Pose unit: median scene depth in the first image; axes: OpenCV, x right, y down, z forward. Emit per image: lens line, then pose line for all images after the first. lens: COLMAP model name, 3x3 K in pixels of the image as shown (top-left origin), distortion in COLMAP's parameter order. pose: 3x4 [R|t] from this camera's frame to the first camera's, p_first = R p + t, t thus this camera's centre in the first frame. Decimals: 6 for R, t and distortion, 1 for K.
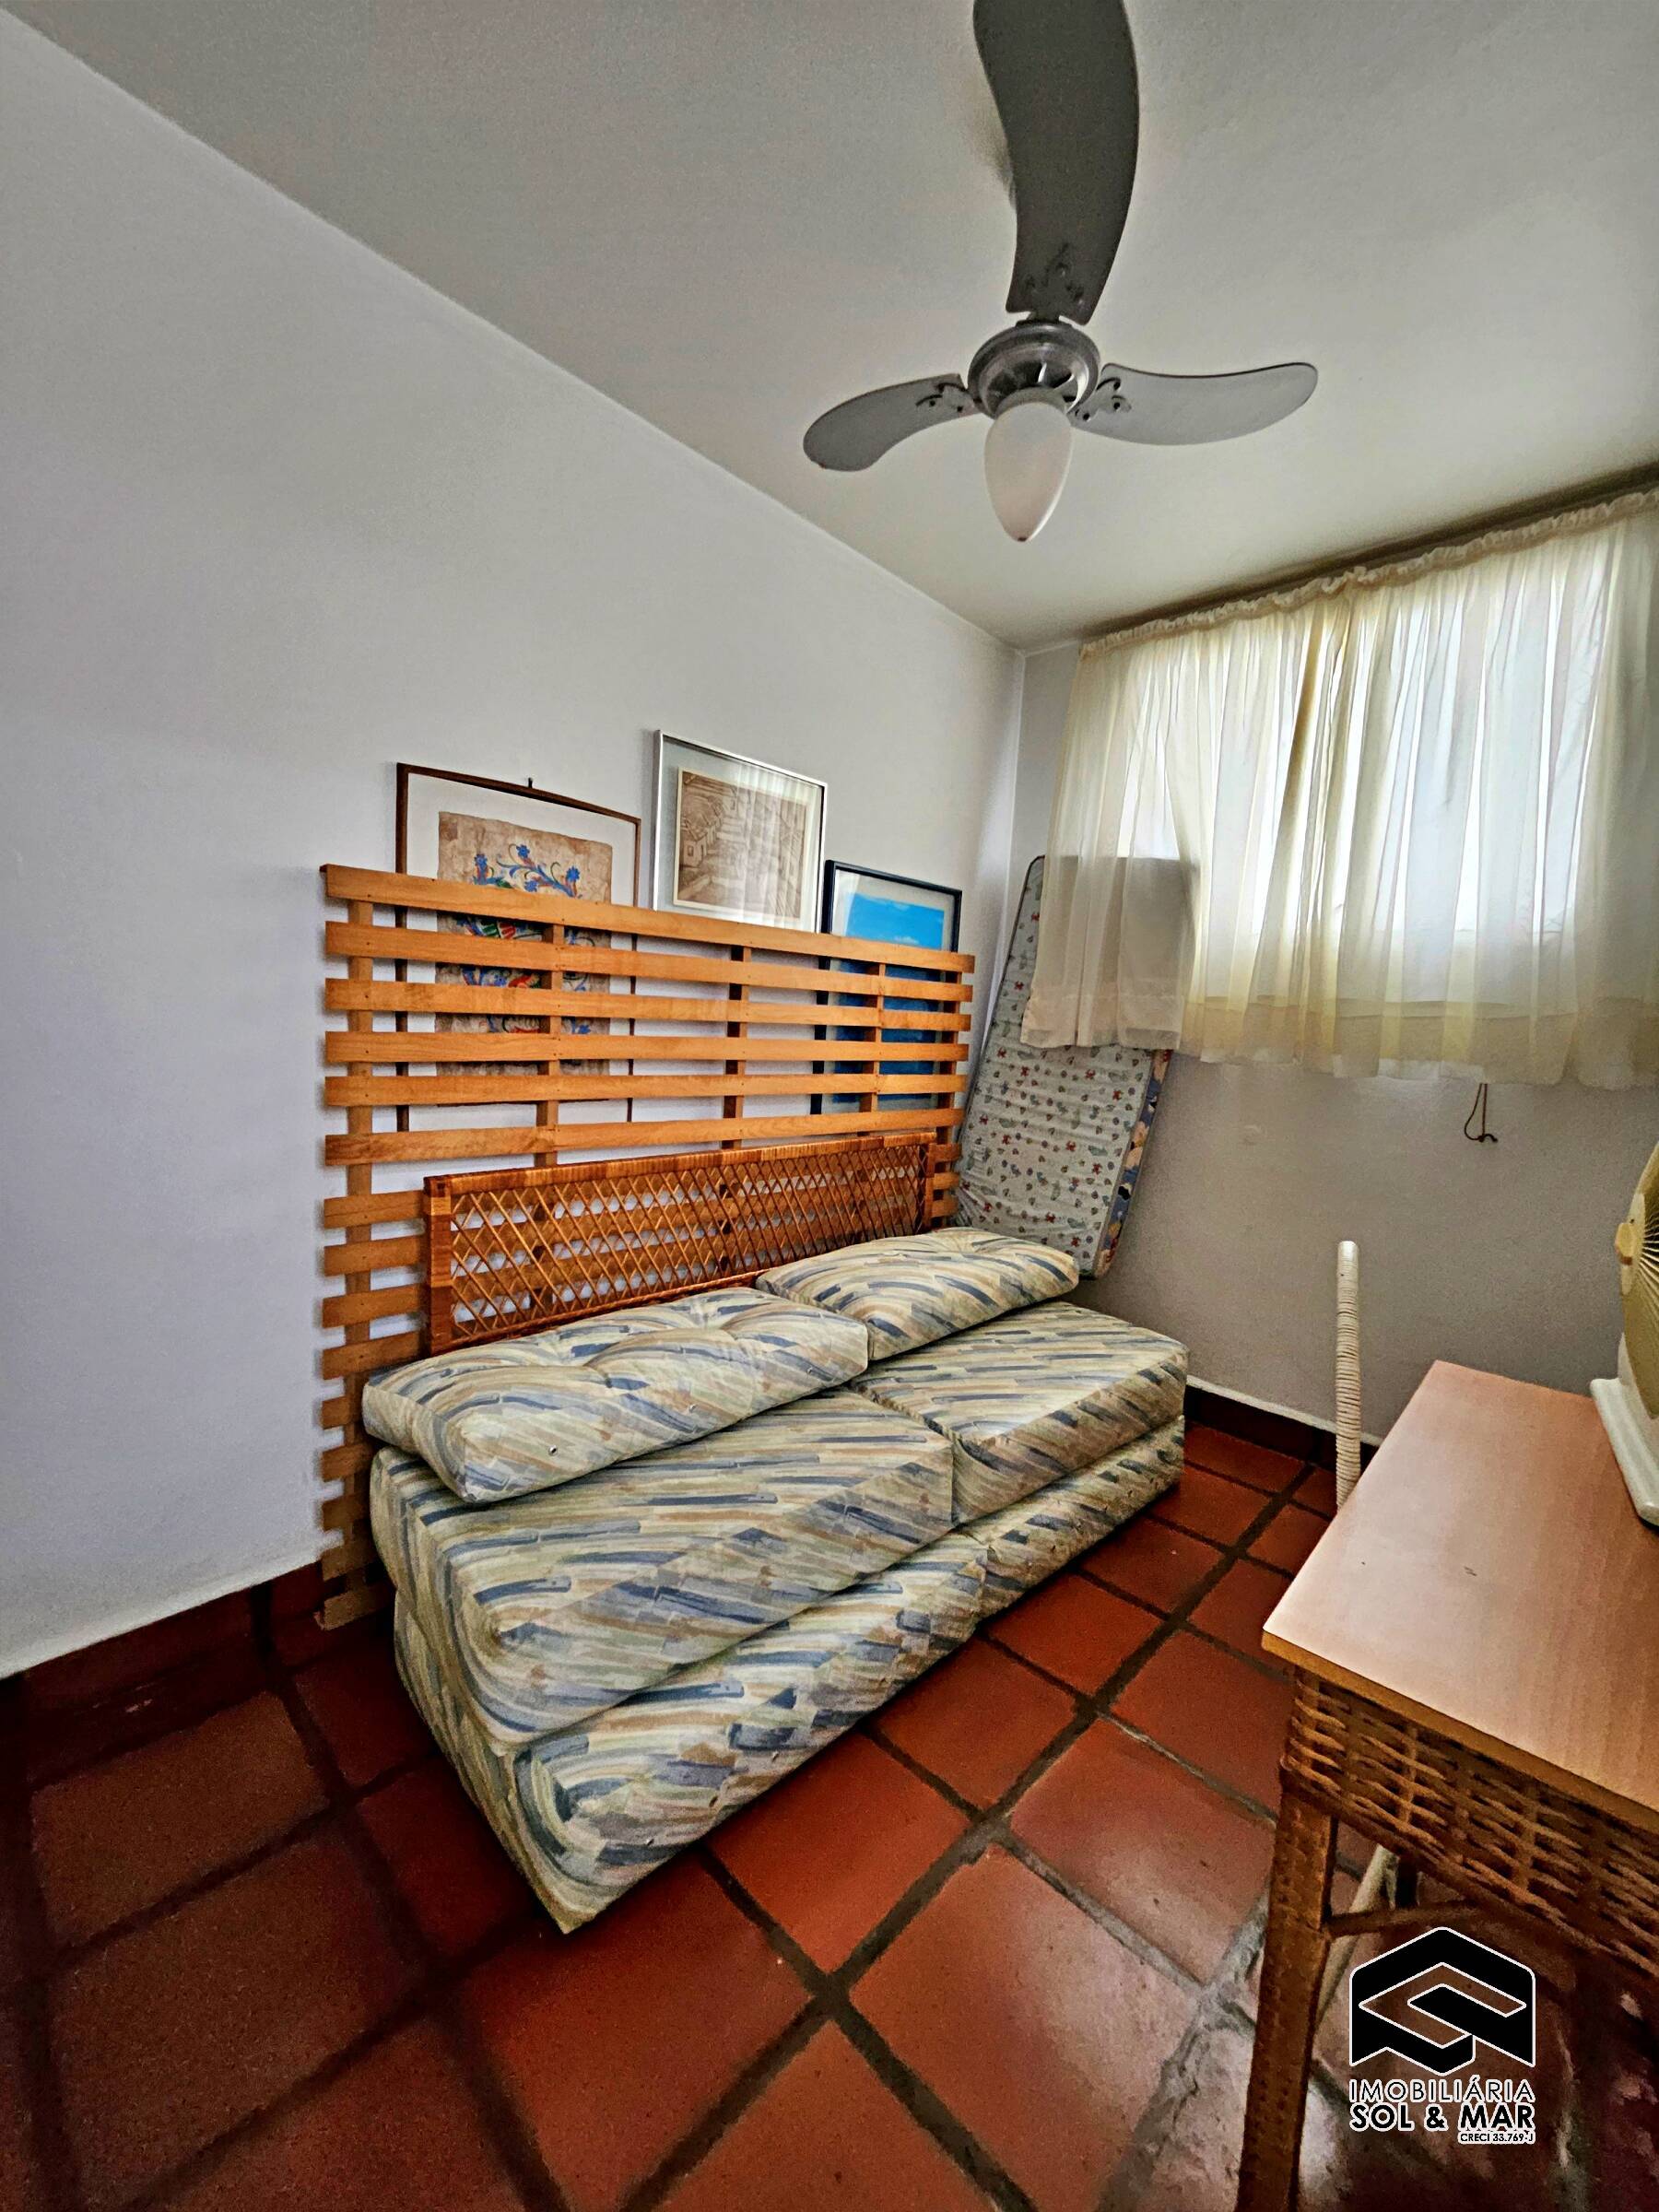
lens RADIAL K [[878.0, 0, 838.0], [0, 878.0, 1097.1], [0, 0, 1]] dist [-0.003547, 0.002040]
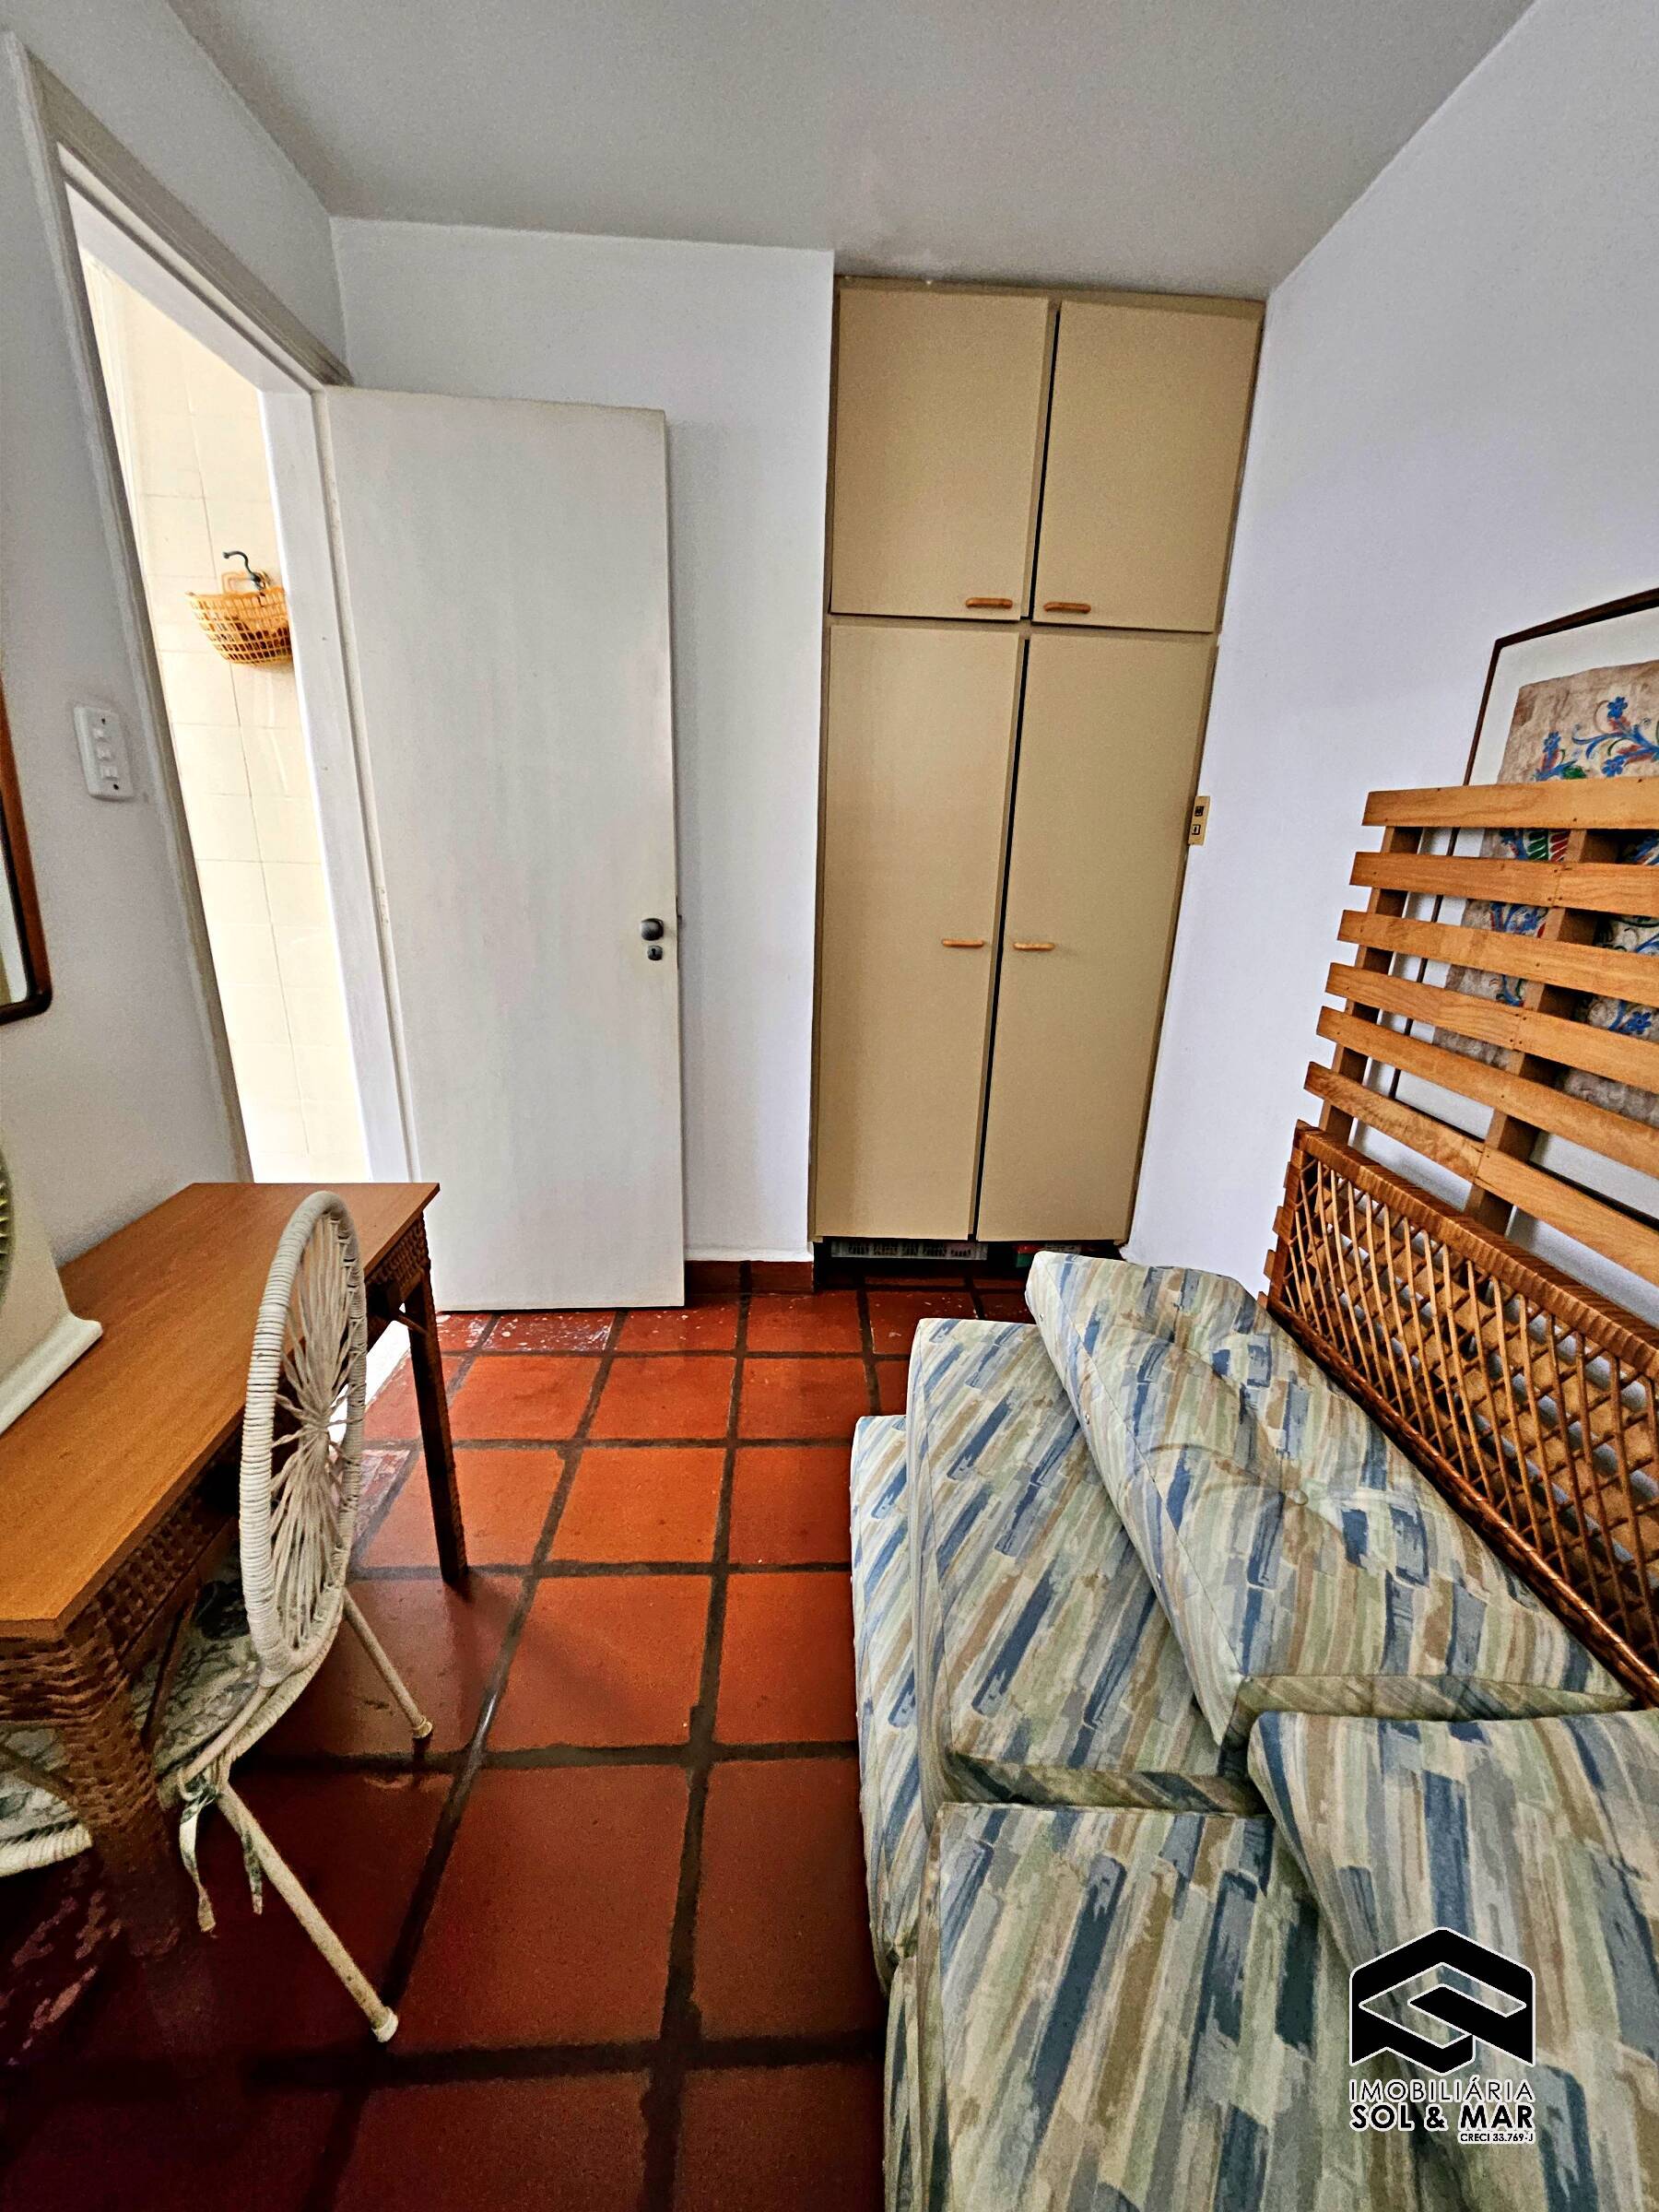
lens RADIAL K [[878.0, 0, 834.8], [0, 878.0, 1115.4], [0, 0, 1]] dist [-0.003547, 0.002040]
pose [[-0.688174, 0.152925, -0.709246, 0.498056], [-0.141274, 0.930582, 0.337725, -0.151667], [0.711659, 0.332611, -0.618798, 1.117401]]
